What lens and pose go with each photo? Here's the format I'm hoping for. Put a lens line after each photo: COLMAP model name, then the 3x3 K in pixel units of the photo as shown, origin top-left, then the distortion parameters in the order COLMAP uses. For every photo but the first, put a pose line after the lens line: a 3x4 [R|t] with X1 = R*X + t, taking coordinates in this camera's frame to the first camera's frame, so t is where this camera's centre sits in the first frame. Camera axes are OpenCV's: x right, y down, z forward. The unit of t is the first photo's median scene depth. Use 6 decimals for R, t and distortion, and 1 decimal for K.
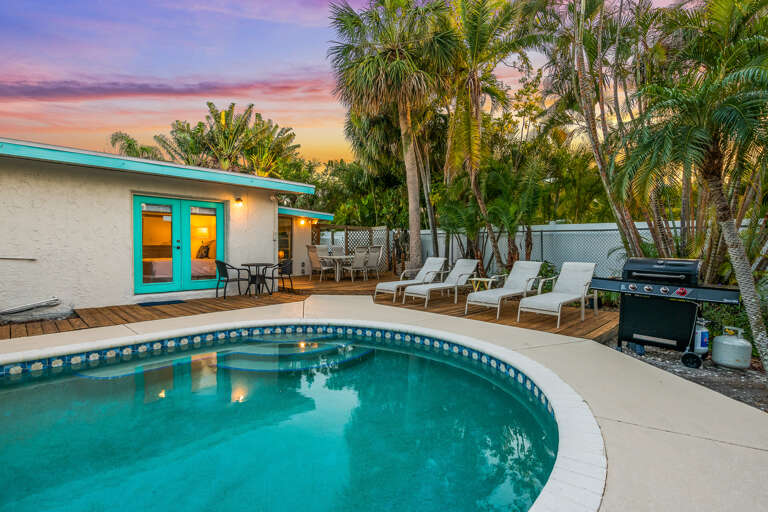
lens RADIAL K [[390.3, 0, 384.0], [0, 390.3, 256.0], [0, 0, 1]] dist [0.000341, 0.000024]
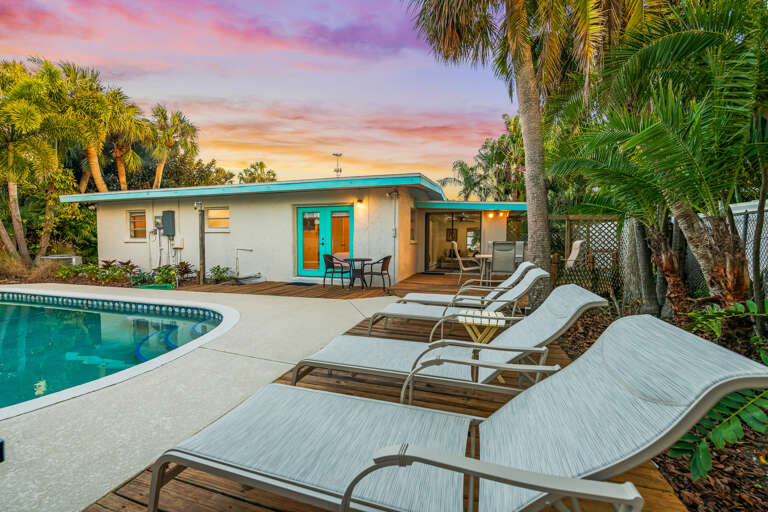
lens RADIAL K [[307.2, 0, 379.7], [0, 307.2, 257.2], [0, 0, 1]] dist [0.000240, -0.000122]
pose [[0.435242, 0.036118, -0.899589, 0.308235], [-0.020098, 0.999336, 0.030399, -0.007566], [0.900089, 0.004849, 0.435679, 0.456111]]
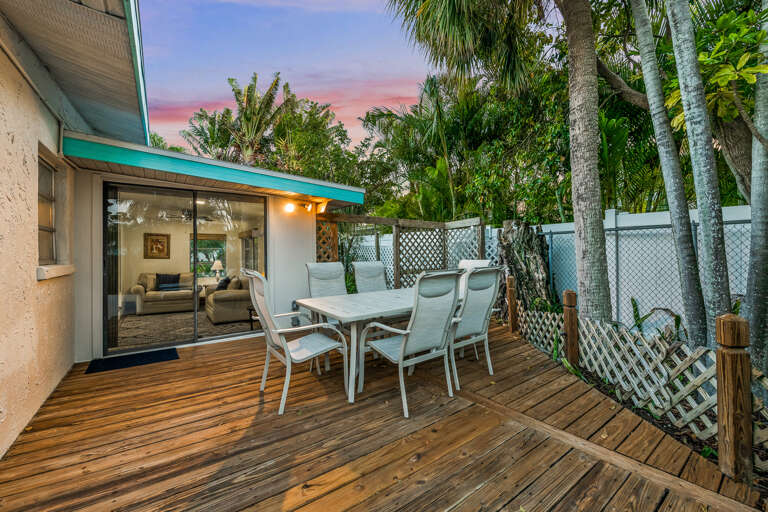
lens RADIAL K [[307.2, 0, 379.7], [0, 307.2, 257.2], [0, 0, 1]] dist [0.000240, -0.000122]
pose [[0.982227, -0.007805, -0.187533, -0.049290], [0.005521, 0.999904, -0.012695, -0.027488], [0.187615, 0.011434, 0.982176, 0.676665]]
